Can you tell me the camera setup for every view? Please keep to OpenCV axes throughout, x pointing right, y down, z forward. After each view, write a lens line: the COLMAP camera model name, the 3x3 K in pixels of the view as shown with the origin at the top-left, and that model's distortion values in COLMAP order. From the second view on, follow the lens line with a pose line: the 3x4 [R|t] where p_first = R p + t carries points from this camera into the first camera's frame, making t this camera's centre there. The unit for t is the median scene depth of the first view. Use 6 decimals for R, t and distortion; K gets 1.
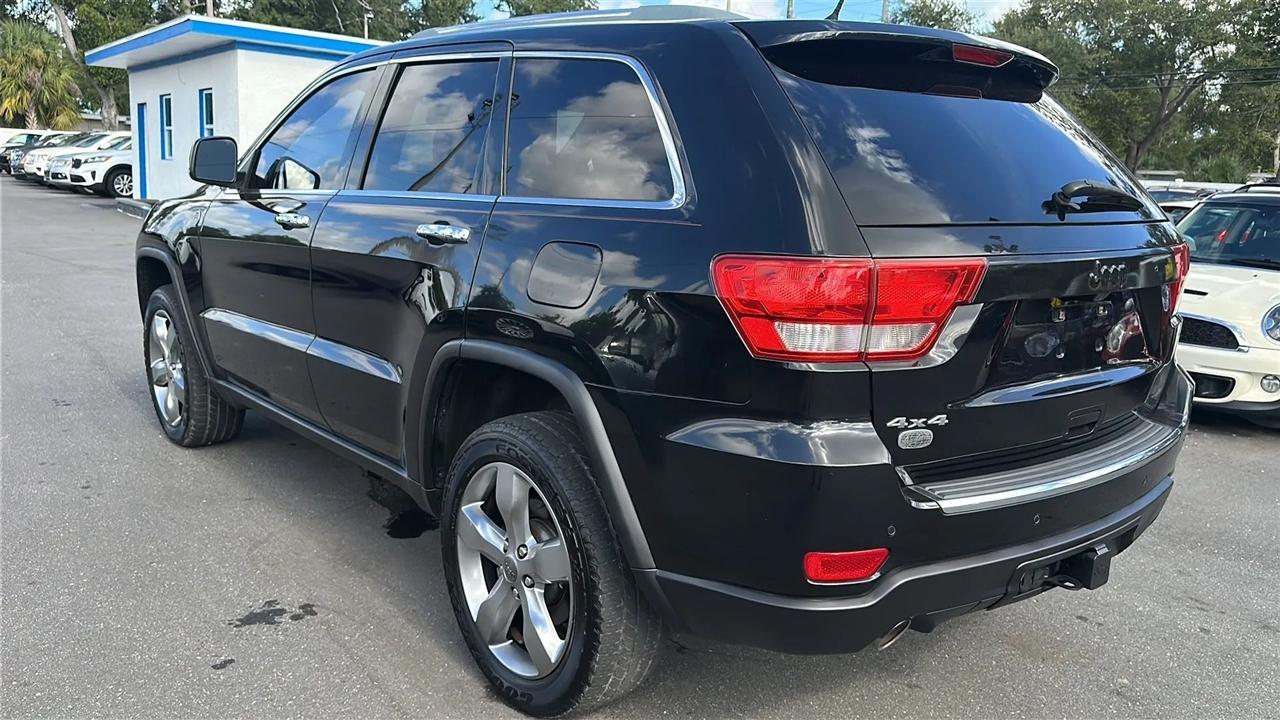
lens RADIAL K [[1042.1, 0, 640.0], [0, 1042.1, 360.0], [0, 0, 1]] dist [0.064358, -0.069778]
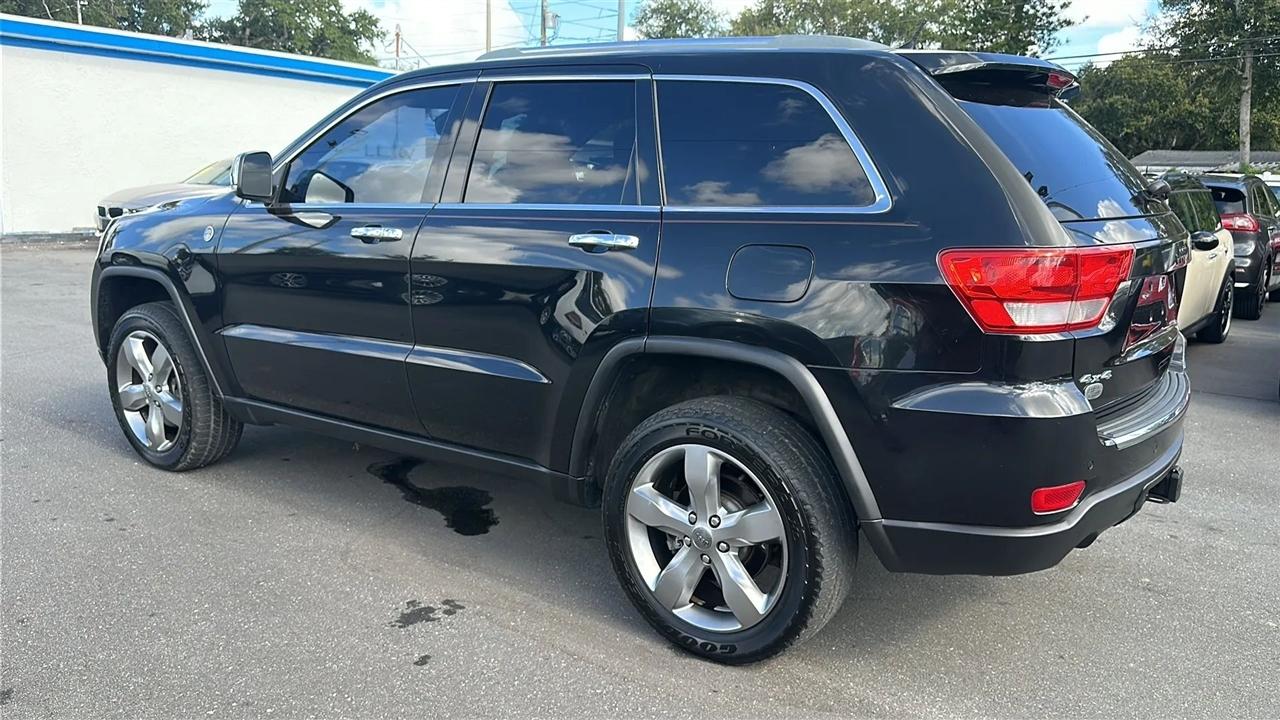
lens RADIAL K [[1026.8, 0, 640.0], [0, 1026.8, 360.0], [0, 0, 1]] dist [0.112067, -0.156065]
pose [[0.969852, -0.068268, 0.233935, -0.417861], [0.066014, 0.997666, 0.017462, -0.014310], [-0.234581, -0.001493, 0.972095, -0.059151]]
